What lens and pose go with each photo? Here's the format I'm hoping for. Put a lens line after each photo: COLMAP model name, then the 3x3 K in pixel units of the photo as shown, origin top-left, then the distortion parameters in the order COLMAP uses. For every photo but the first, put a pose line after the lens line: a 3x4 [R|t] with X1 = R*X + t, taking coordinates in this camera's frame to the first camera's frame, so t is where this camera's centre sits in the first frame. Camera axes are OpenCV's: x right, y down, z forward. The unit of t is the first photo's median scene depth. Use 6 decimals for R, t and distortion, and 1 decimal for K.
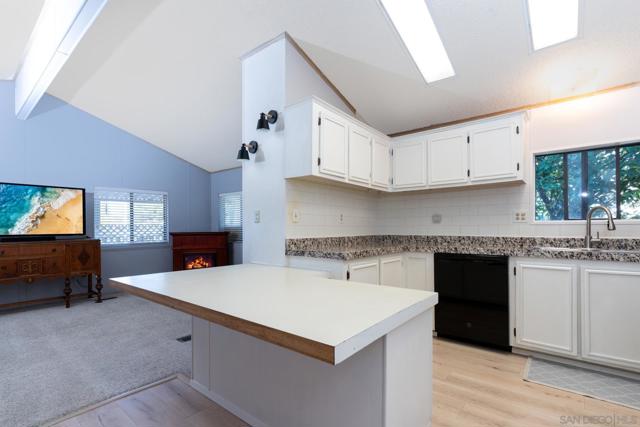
lens RADIAL K [[300.5, 0, 312.7], [0, 300.5, 227.4], [0, 0, 1]] dist [-0.000306, -0.000261]
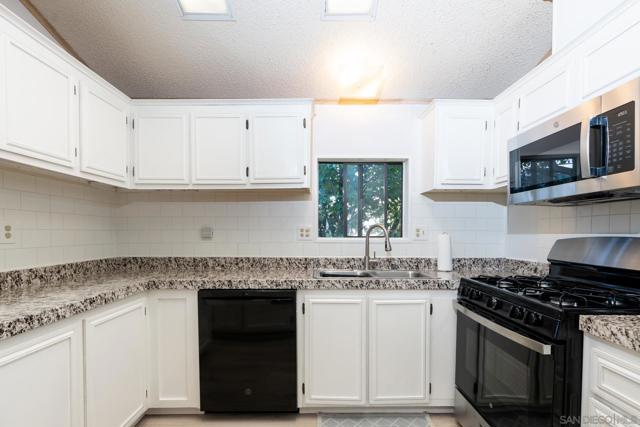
lens RADIAL K [[298.1, 0, 318.2], [0, 298.1, 240.9], [0, 0, 1]] dist [-0.003331, -0.000405]
pose [[0.763668, -0.016089, 0.645409, 0.193155], [-0.004711, 0.999524, 0.030491, -0.039788], [-0.645592, -0.026326, 0.763228, 0.356795]]
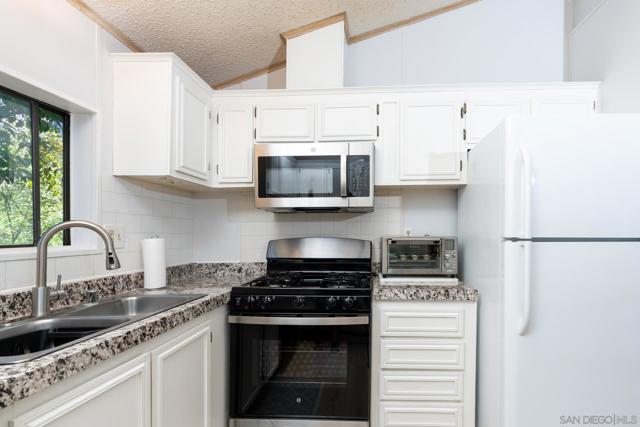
lens RADIAL K [[300.2, 0, 357.6], [0, 300.2, 236.9], [0, 0, 1]] dist [-0.000115, -0.000297]
pose [[-0.604398, 0.001446, 0.796682, 0.257638], [0.006409, 0.999975, 0.003048, -0.036204], [-0.796657, 0.006948, -0.604392, 0.790949]]
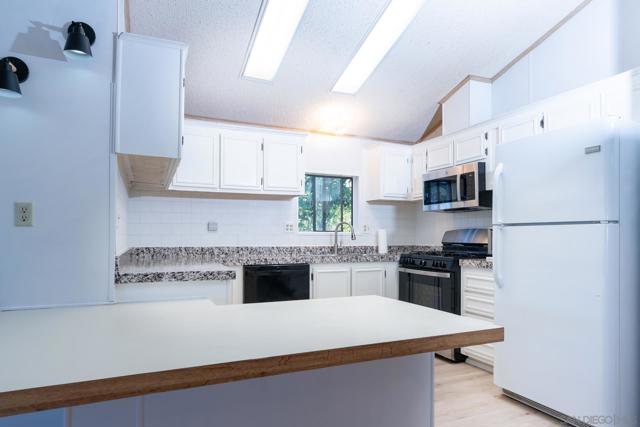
lens RADIAL K [[395.3, 0, 319.5], [0, 395.3, 230.1], [0, 0, 1]] dist [-0.001124, -0.000147]
pose [[0.444588, 0.019481, 0.895523, -0.551499], [-0.004492, 0.999799, -0.019519, 0.000989], [-0.895724, 0.004655, 0.444587, 0.277140]]
